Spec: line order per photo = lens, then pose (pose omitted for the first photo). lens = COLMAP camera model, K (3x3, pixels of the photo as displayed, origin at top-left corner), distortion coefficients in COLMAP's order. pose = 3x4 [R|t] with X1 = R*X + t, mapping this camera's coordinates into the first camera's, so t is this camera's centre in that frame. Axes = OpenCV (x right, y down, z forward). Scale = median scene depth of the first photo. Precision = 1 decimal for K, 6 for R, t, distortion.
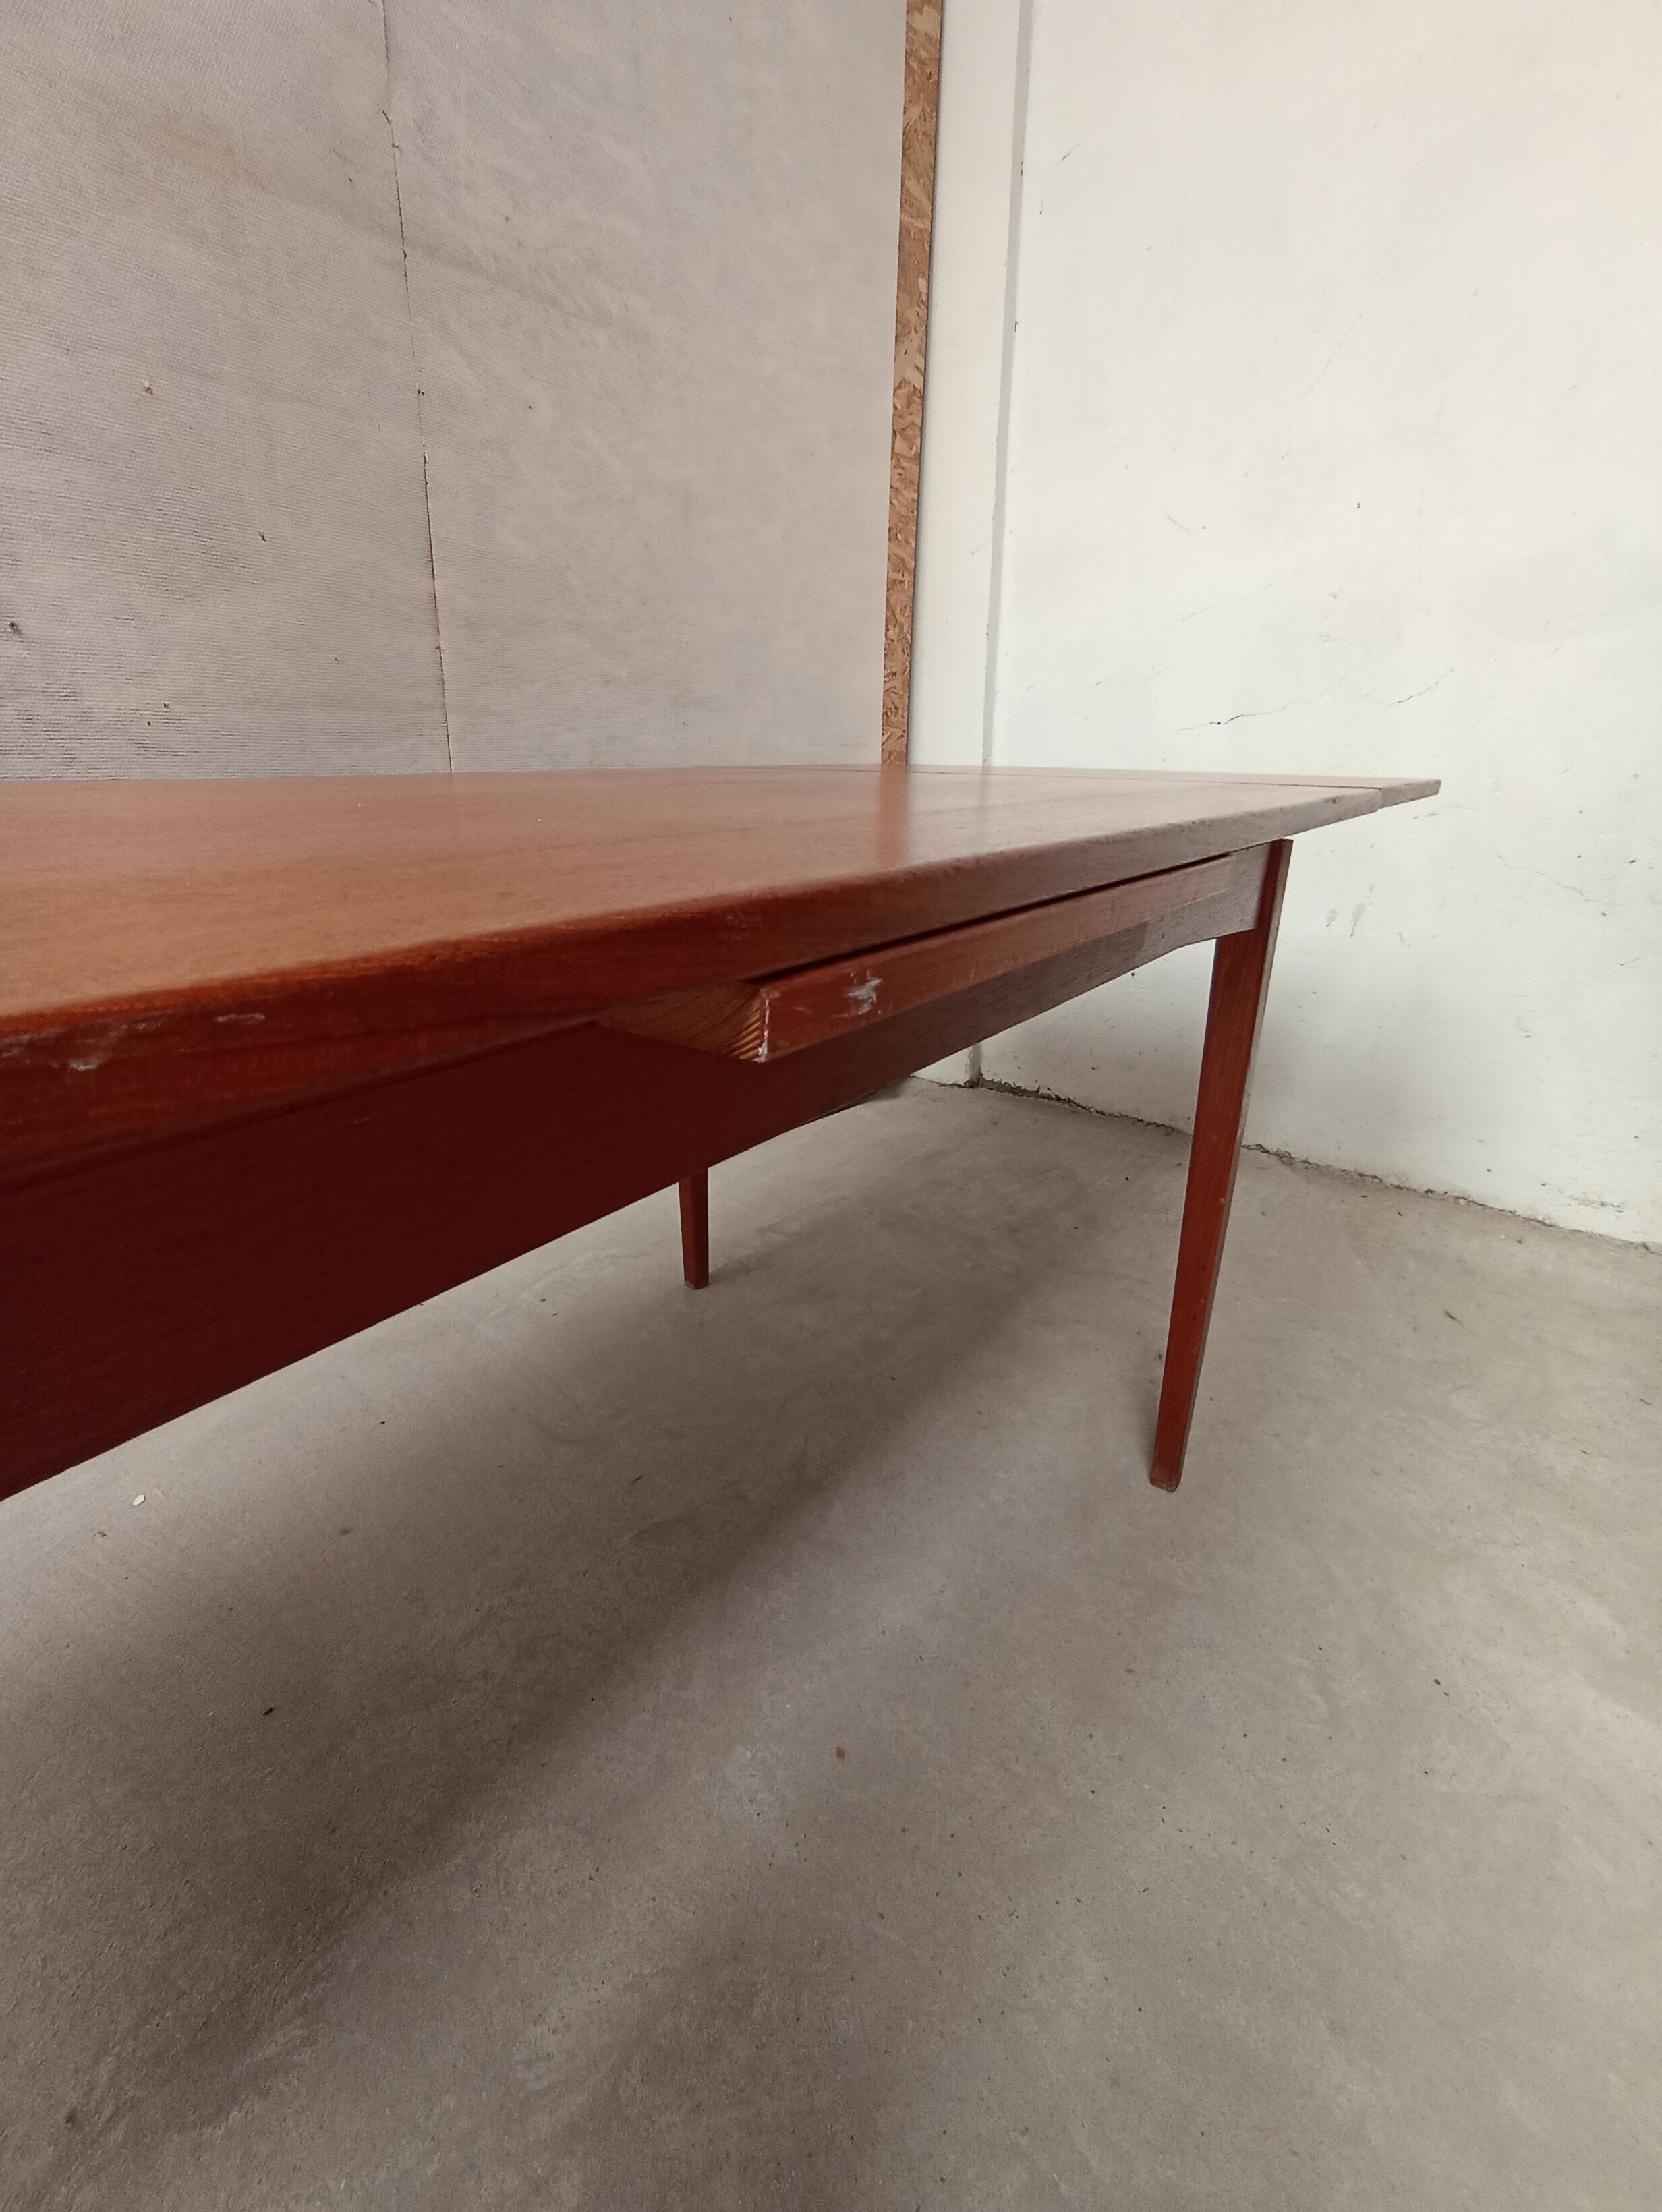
lens RADIAL K [[1015.8, 0, 820.9], [0, 1015.8, 1106.1], [0, 0, 1]] dist [-0.026057, 0.016702]
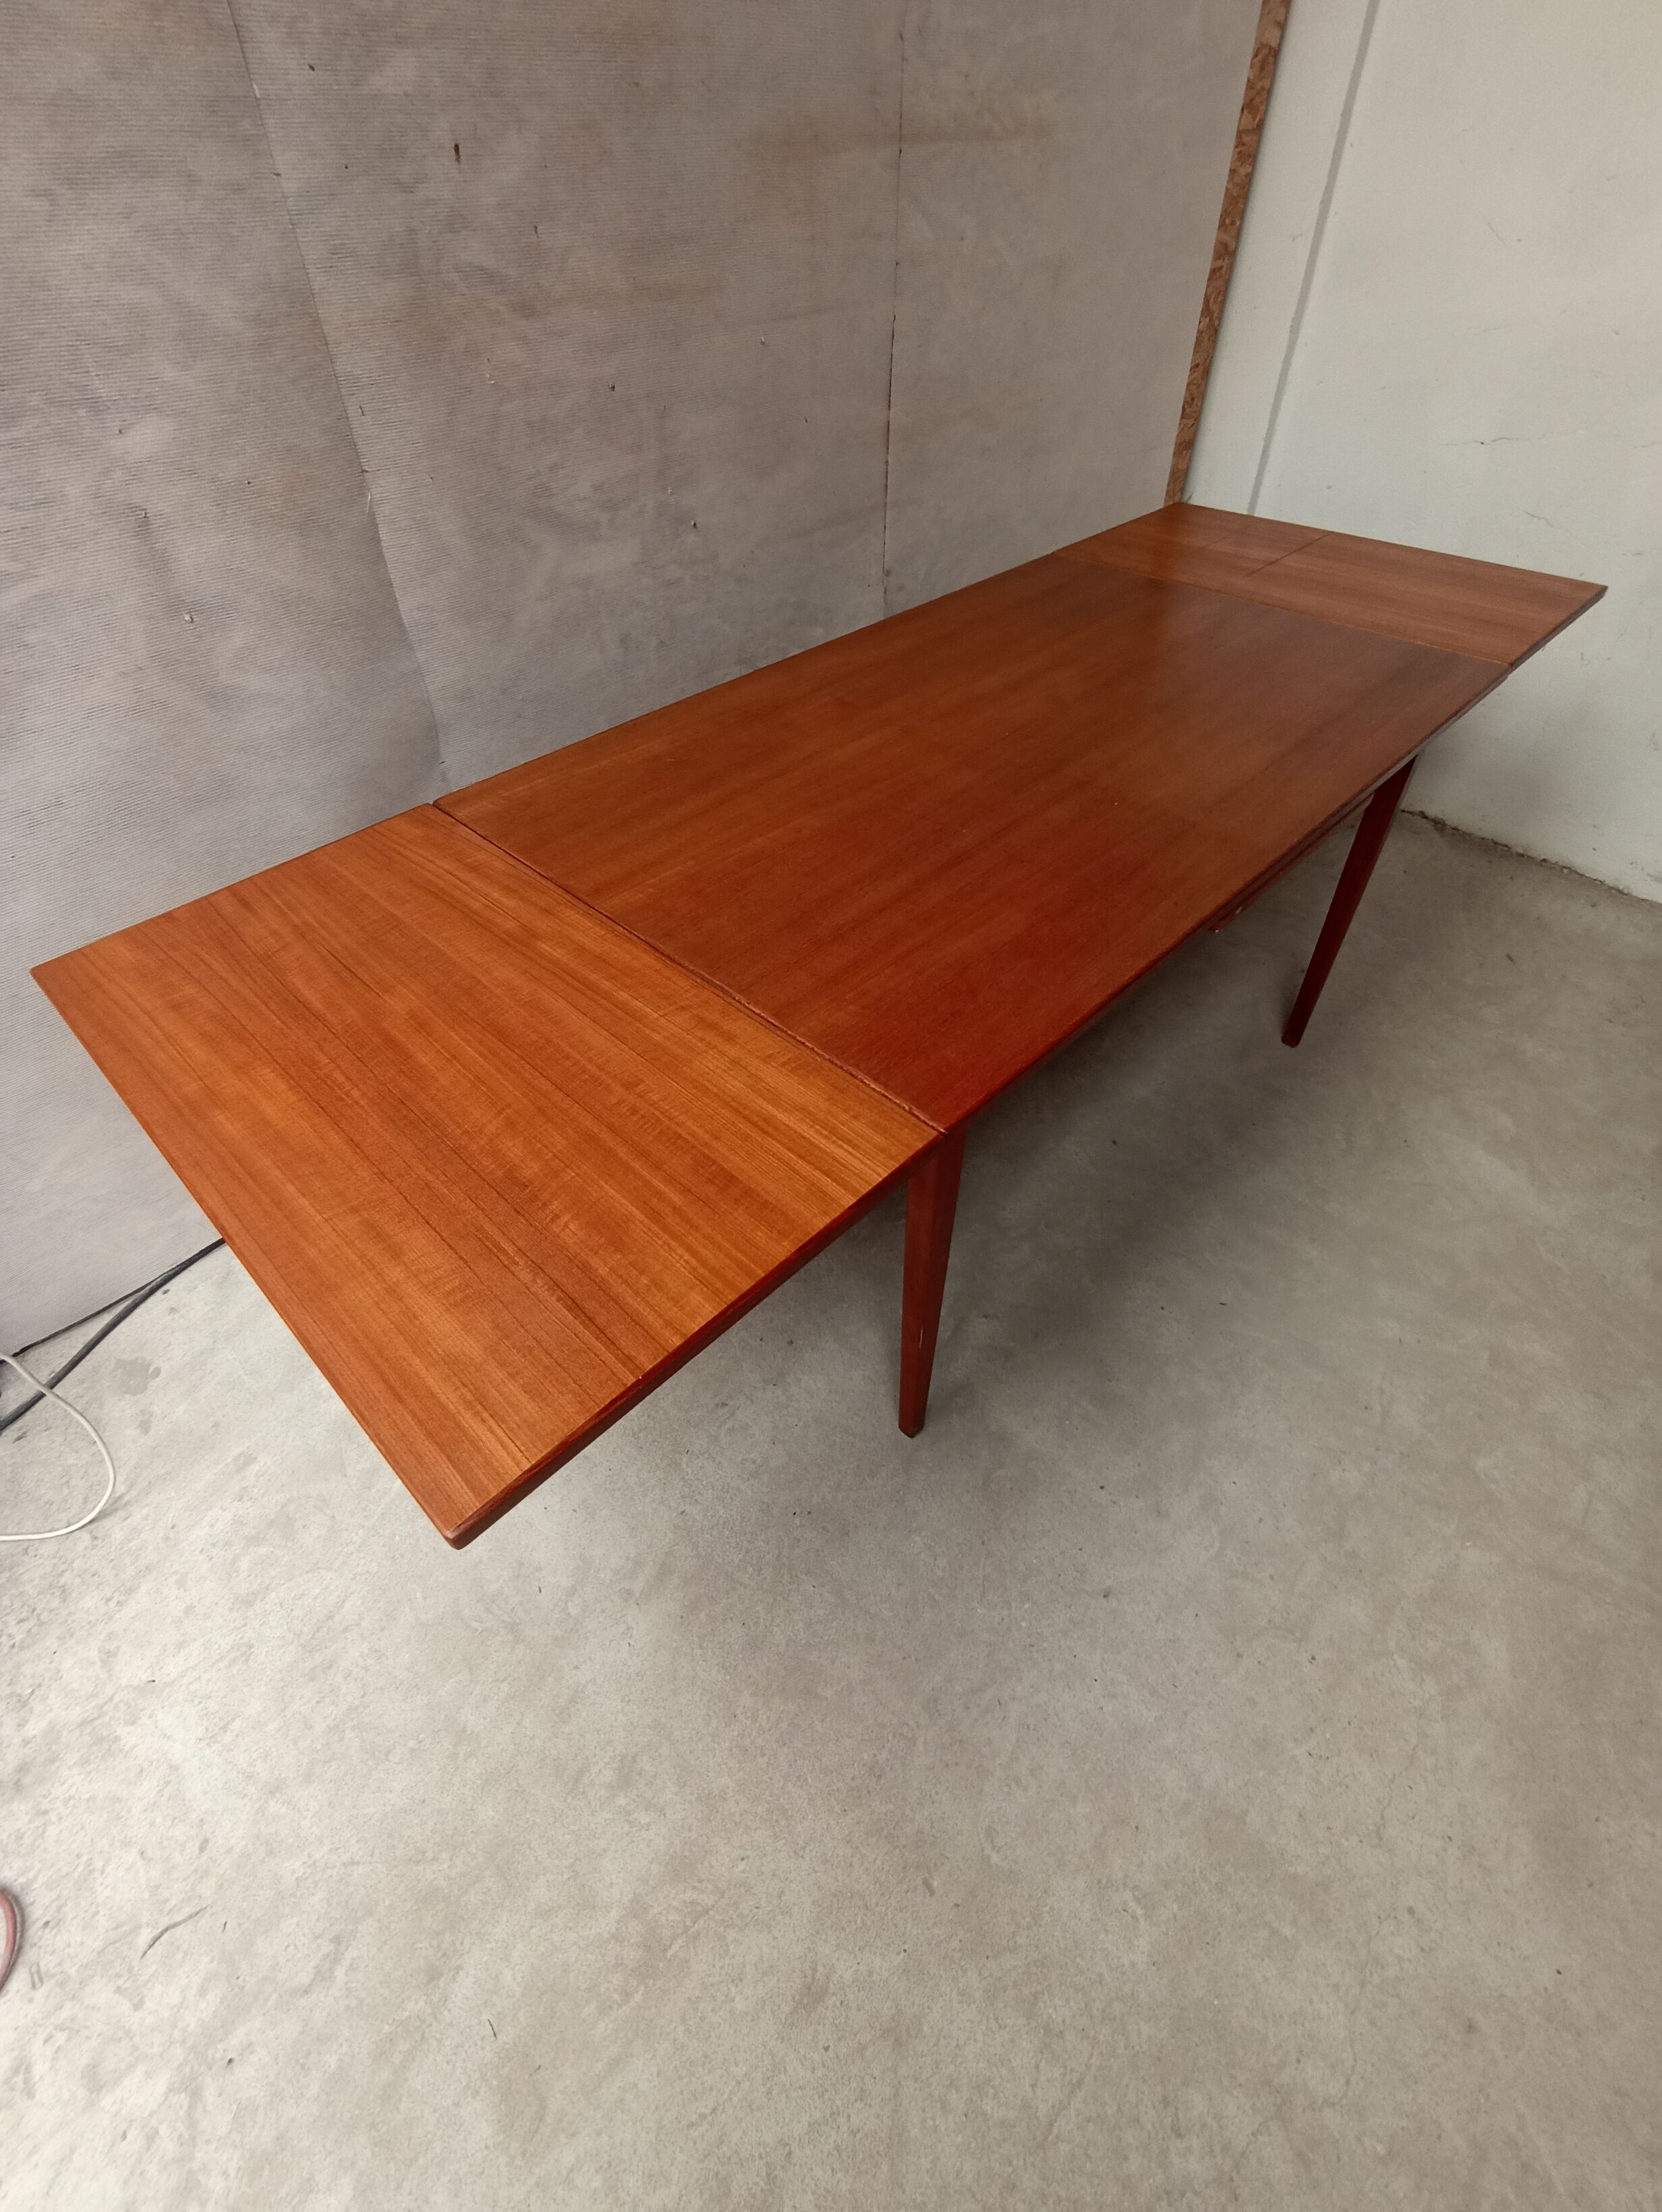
lens RADIAL K [[1015.8, 0, 822.2], [0, 1015.8, 1121.7], [0, 0, 1]] dist [-0.026057, 0.016702]
pose [[0.989422, 0.080870, -0.120436, -0.237818], [-0.021260, 0.902072, 0.431062, -0.240725], [0.143502, -0.423942, 0.894249, -0.731450]]
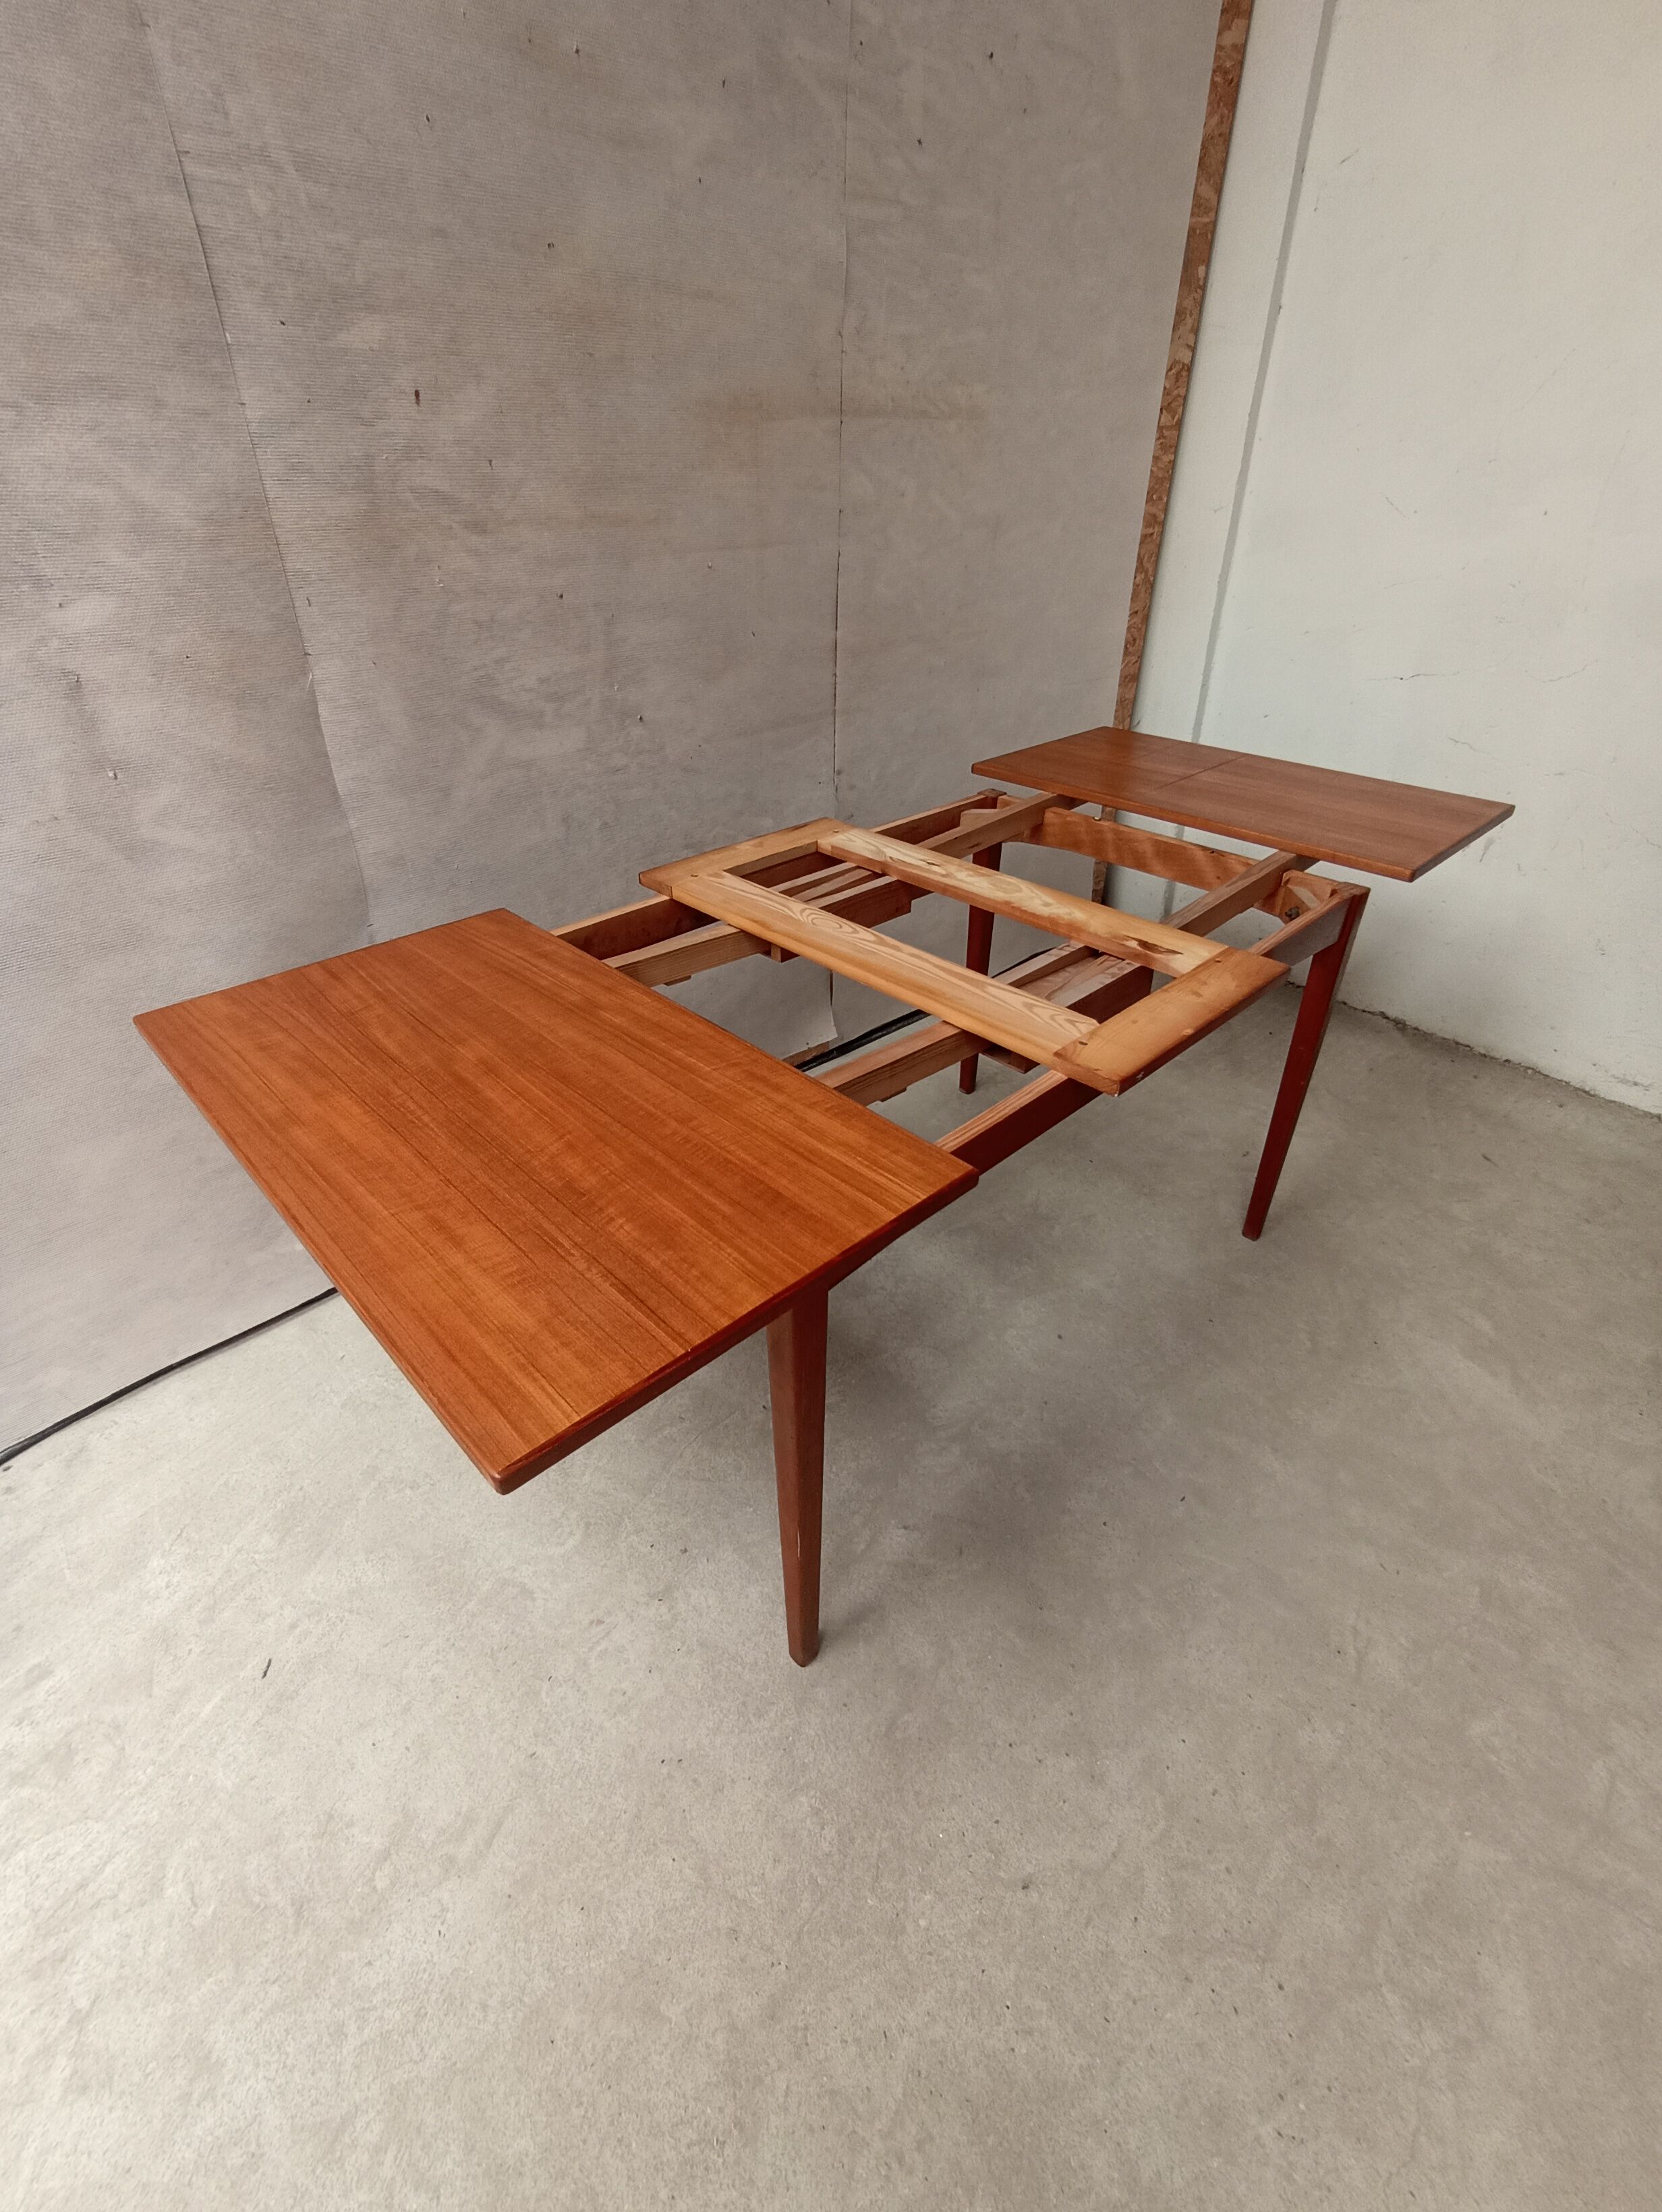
lens RADIAL K [[1015.8, 0, 820.3], [0, 1015.8, 1115.1], [0, 0, 1]] dist [-0.026057, 0.016702]
pose [[0.985724, 0.081365, -0.147406, -0.130992], [-0.044139, 0.969741, 0.240115, -0.189011], [0.162482, -0.230180, 0.959488, -0.661050]]
